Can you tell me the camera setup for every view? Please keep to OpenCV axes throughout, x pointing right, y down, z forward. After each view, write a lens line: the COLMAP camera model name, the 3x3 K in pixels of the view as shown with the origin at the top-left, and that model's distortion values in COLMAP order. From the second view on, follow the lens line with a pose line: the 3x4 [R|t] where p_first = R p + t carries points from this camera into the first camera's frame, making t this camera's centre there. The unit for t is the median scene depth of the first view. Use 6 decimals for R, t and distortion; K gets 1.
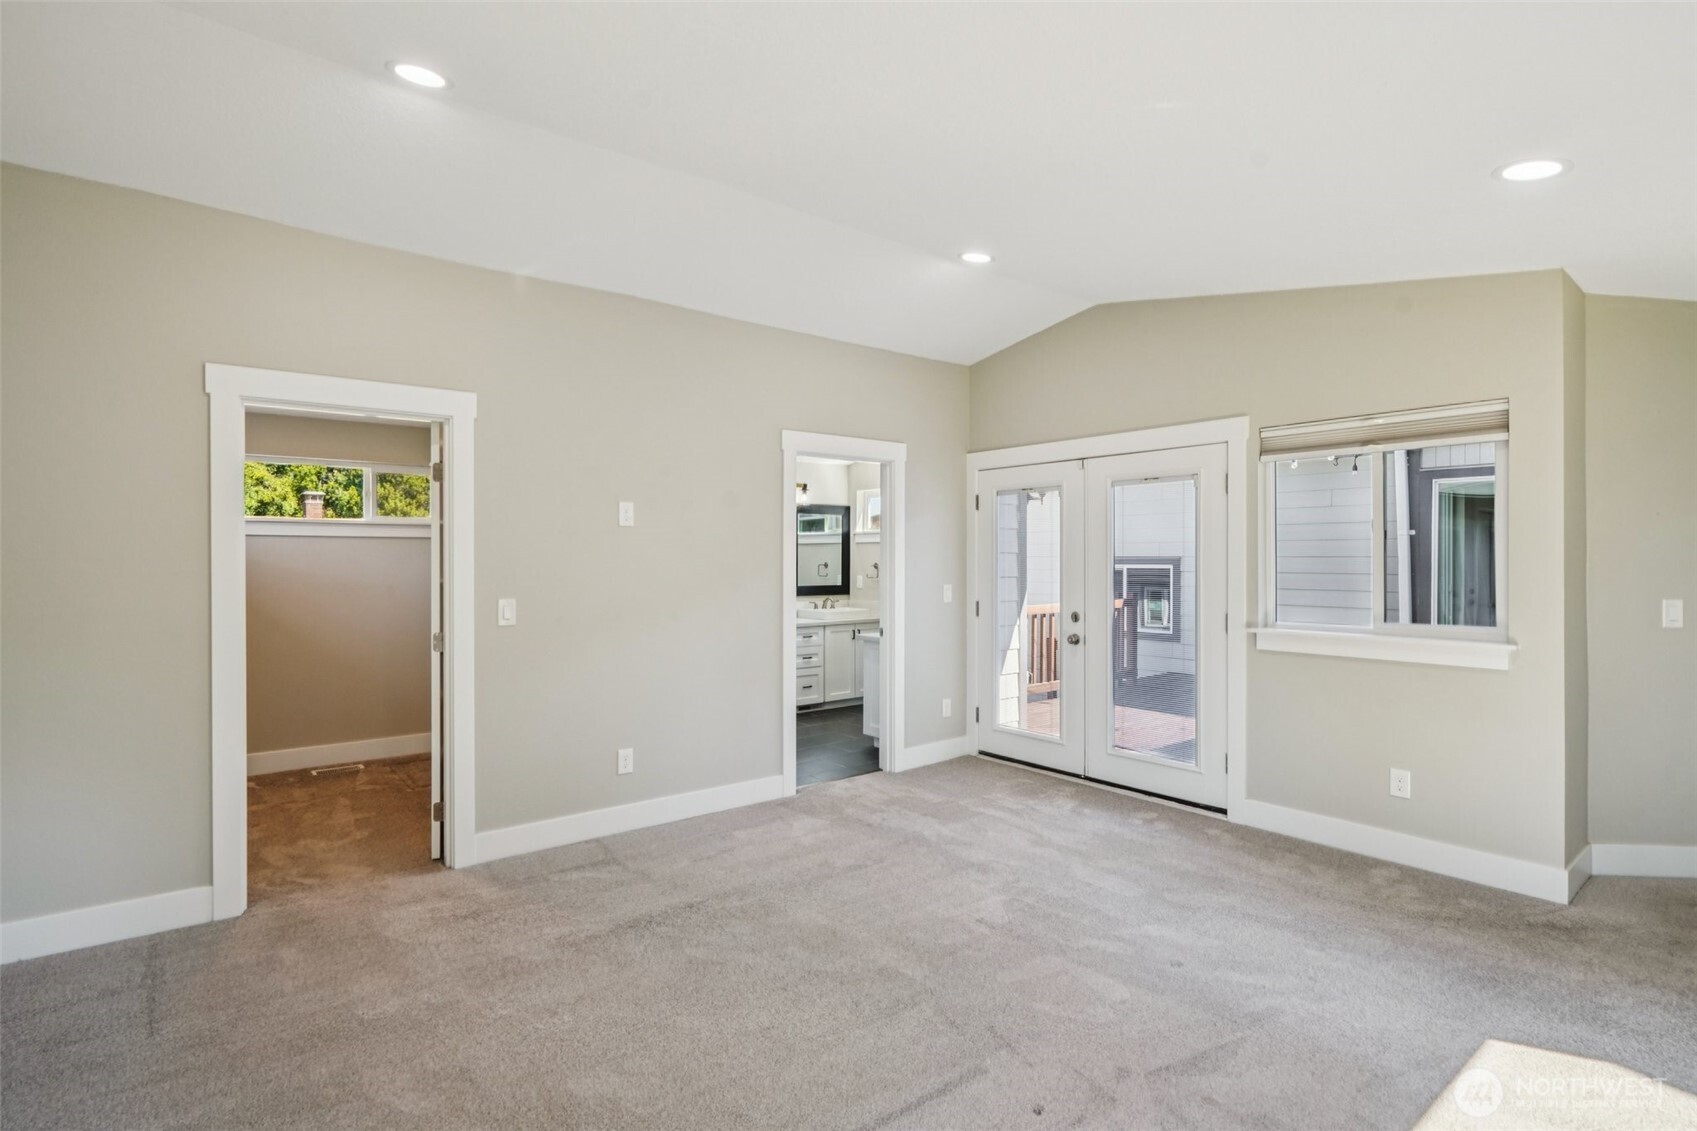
lens RADIAL K [[831.6, 0, 831.7], [0, 831.6, 564.6], [0, 0, 1]] dist [0.013922, -0.000932]
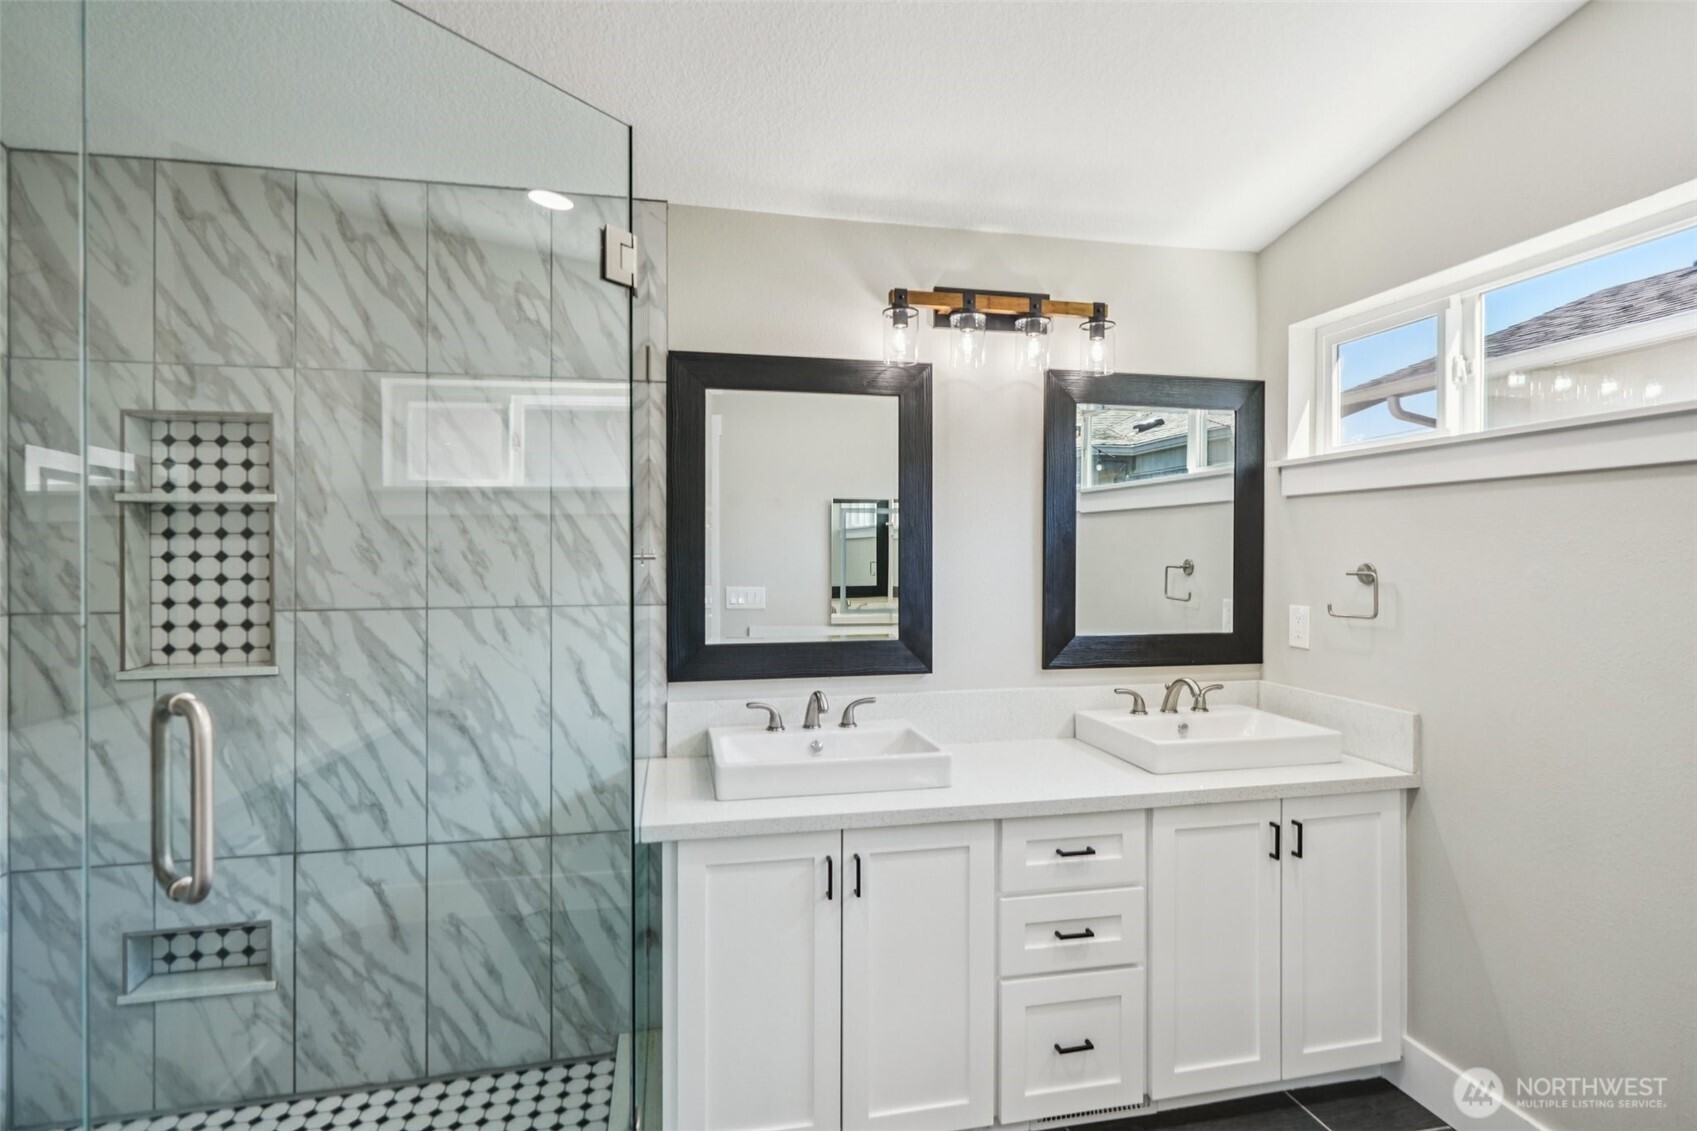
lens RADIAL K [[831.6, 0, 851.4], [0, 831.6, 558.5], [0, 0, 1]] dist [0.013922, -0.000932]
pose [[0.901721, 0.001787, -0.432315, 0.018067], [-0.001121, 0.999998, 0.001797, -0.004196], [0.432317, -0.001136, 0.901721, 0.659154]]
